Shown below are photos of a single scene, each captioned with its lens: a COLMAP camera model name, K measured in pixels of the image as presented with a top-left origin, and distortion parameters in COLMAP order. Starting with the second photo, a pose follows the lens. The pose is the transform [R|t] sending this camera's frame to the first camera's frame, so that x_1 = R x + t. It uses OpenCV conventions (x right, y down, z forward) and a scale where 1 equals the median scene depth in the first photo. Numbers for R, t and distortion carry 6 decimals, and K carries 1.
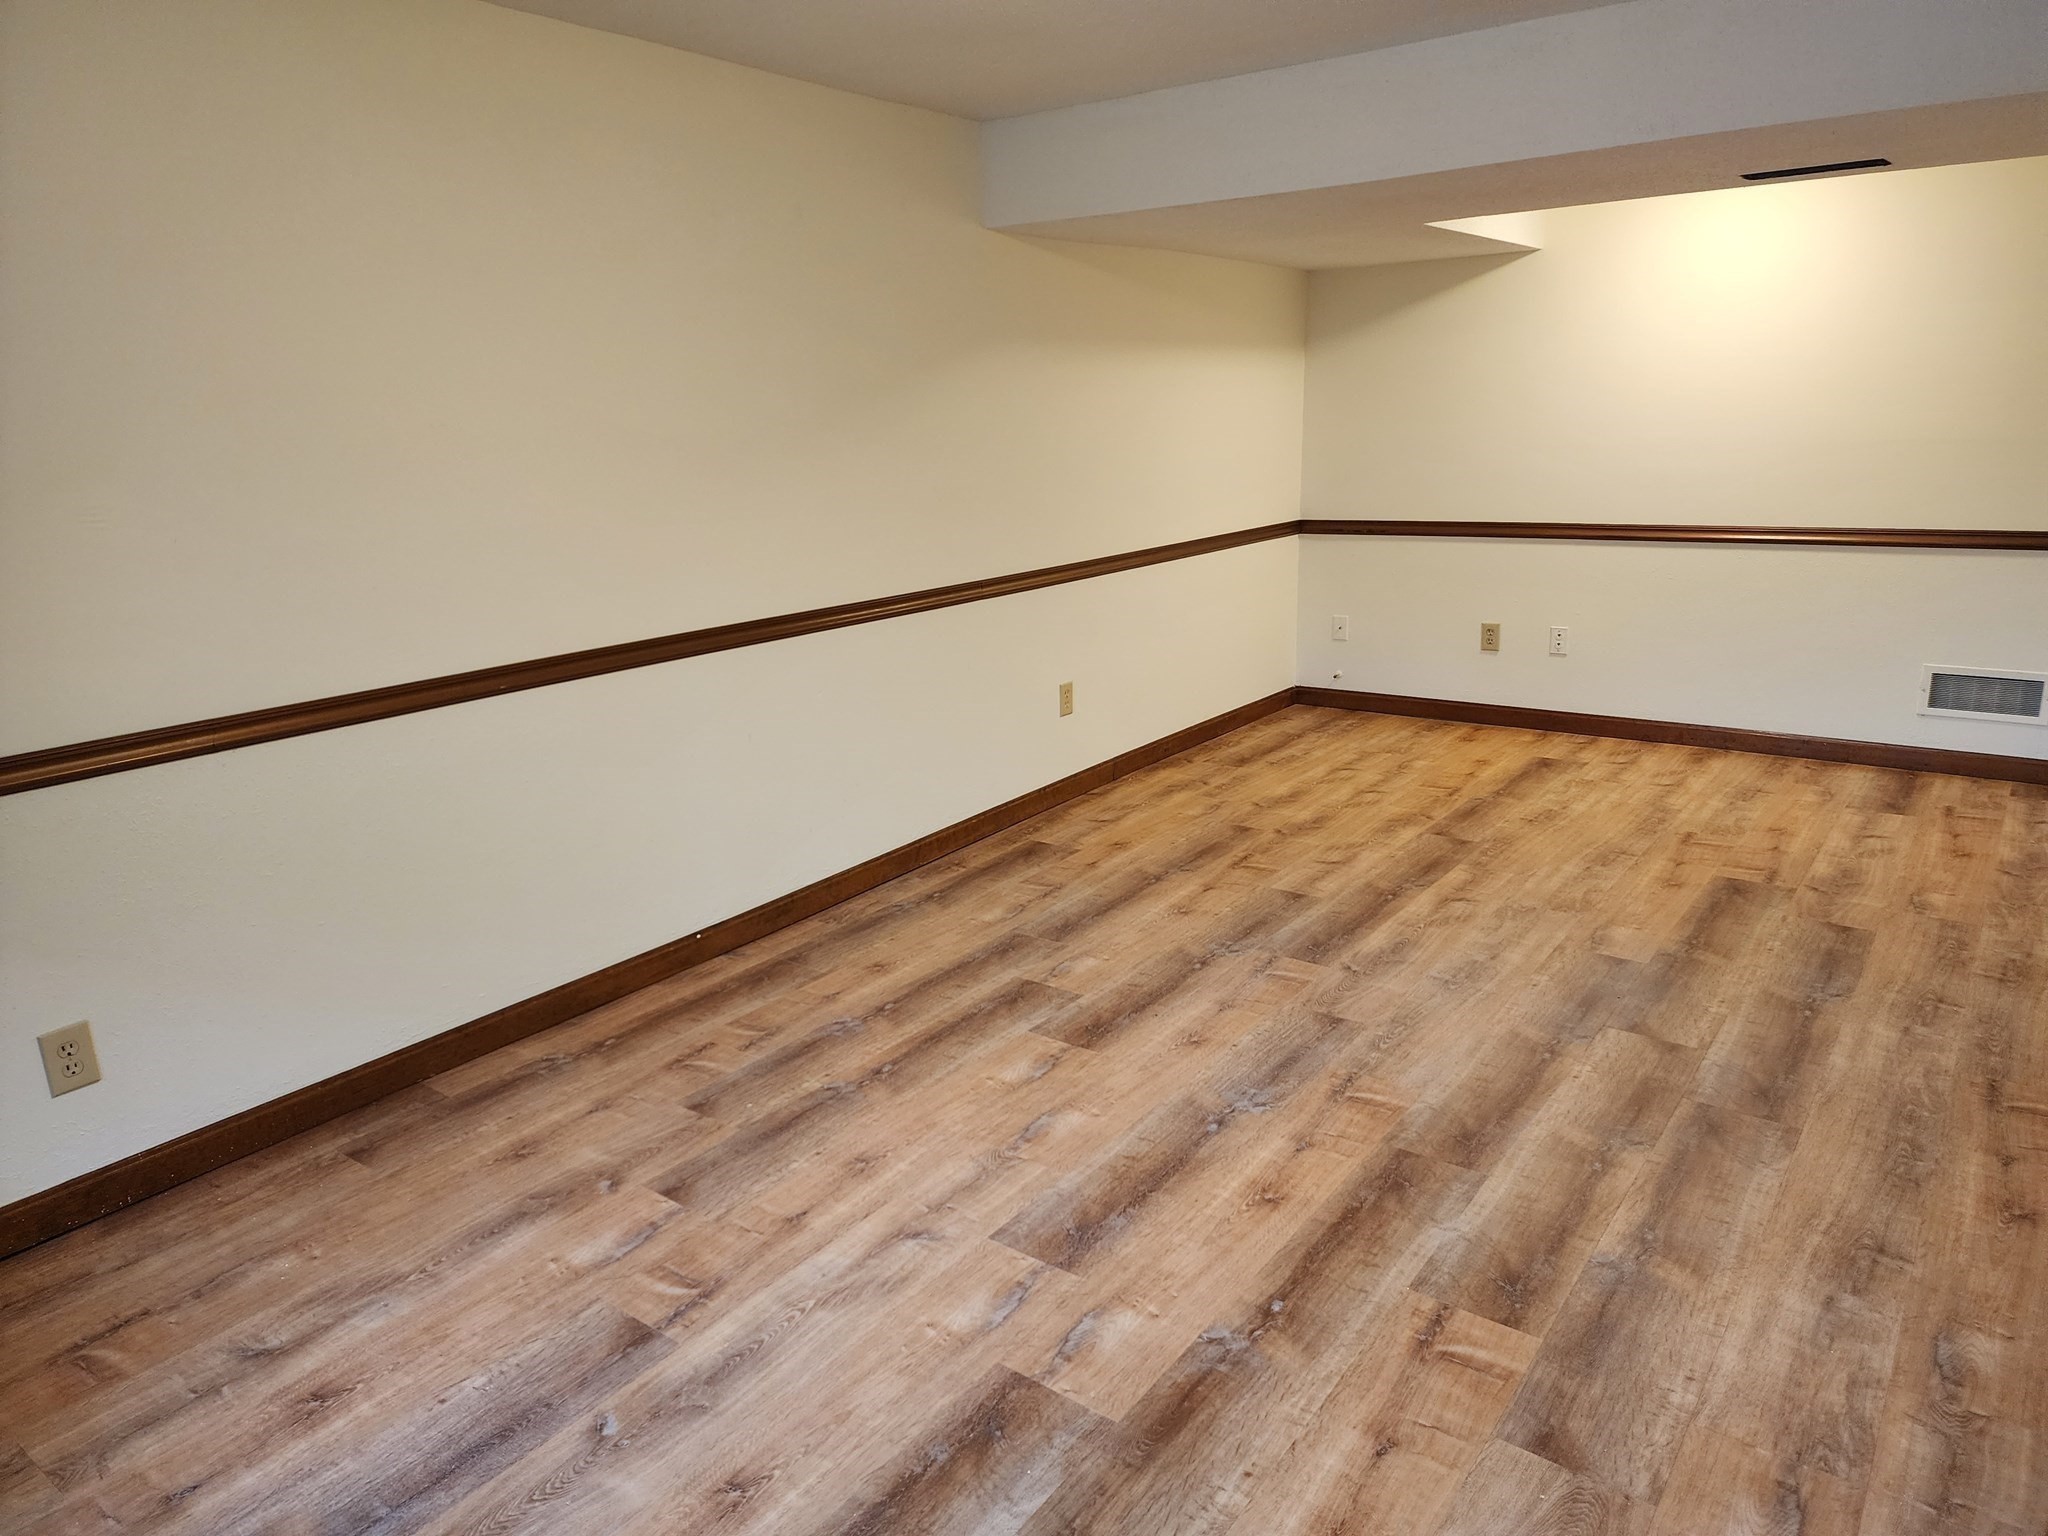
lens RADIAL K [[1365.1, 0, 1026.4], [0, 1365.1, 773.5], [0, 0, 1]] dist [0.102354, -0.085086]
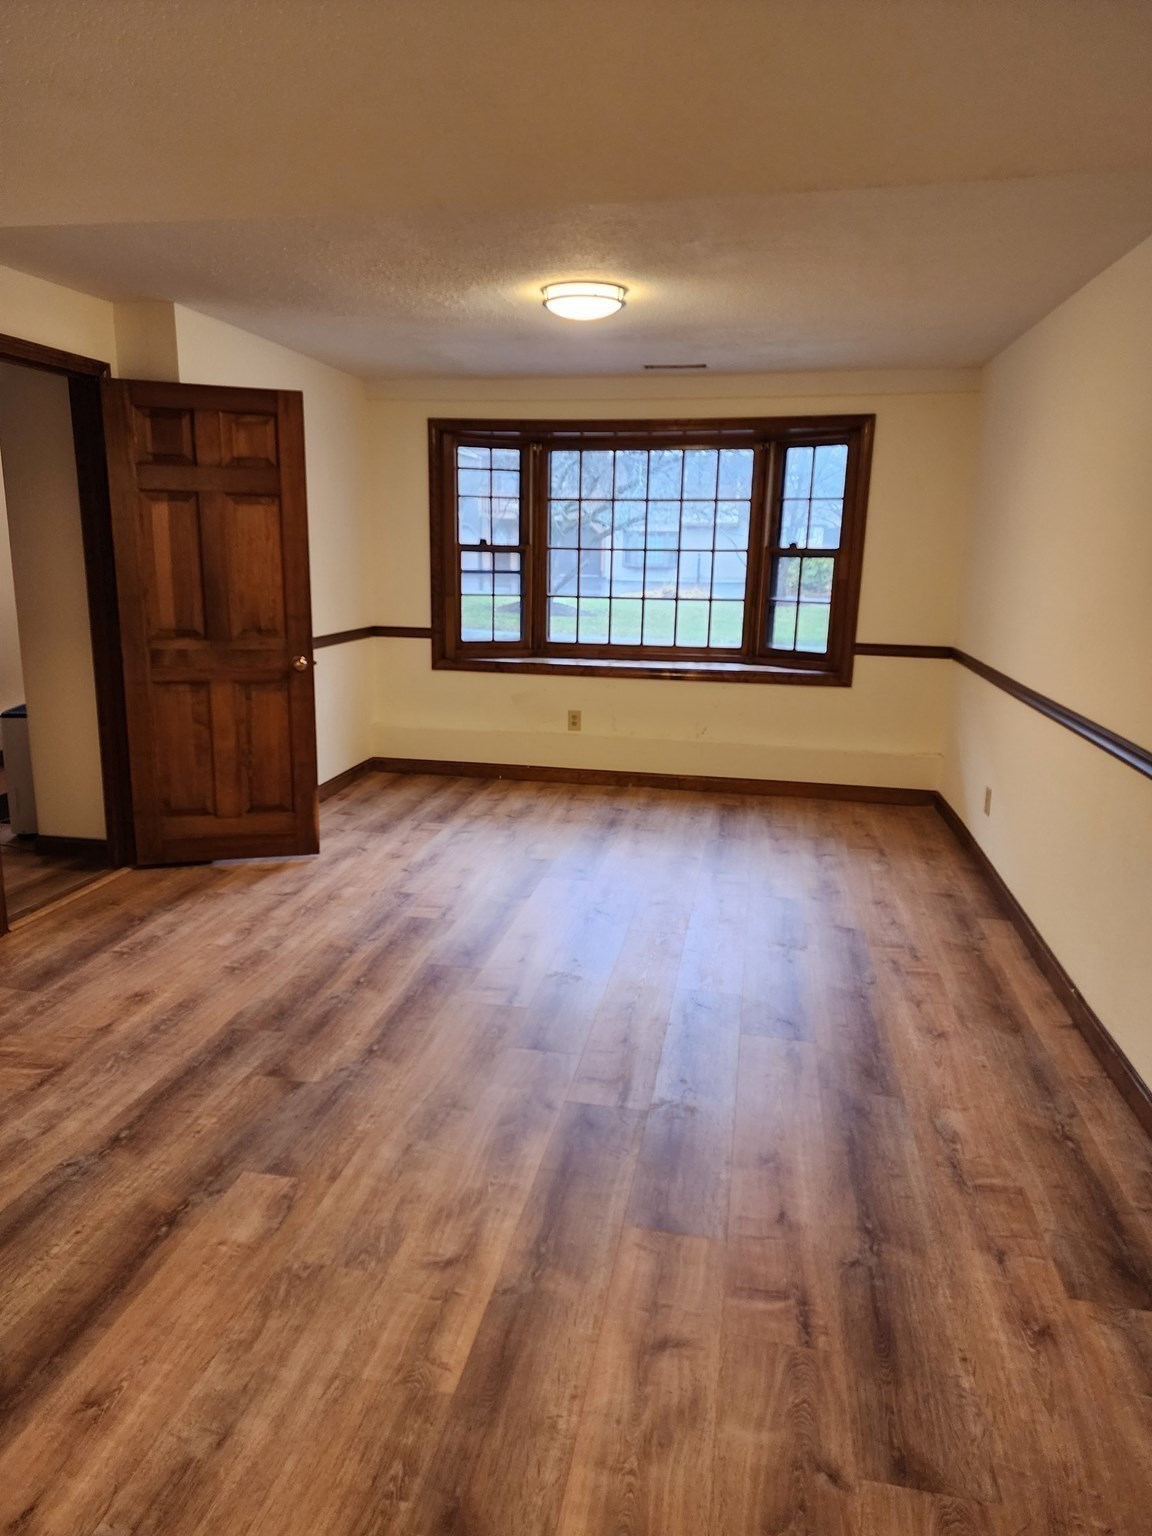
lens RADIAL K [[1023.8, 0, 576.0], [0, 1023.8, 768.0], [0, 0, 1]] dist [0.102354, -0.085086]
pose [[-0.902736, 0.107120, -0.416644, 0.489814], [-0.101627, 0.887988, 0.448496, -0.404331], [0.418018, 0.447216, -0.790733, 1.455024]]
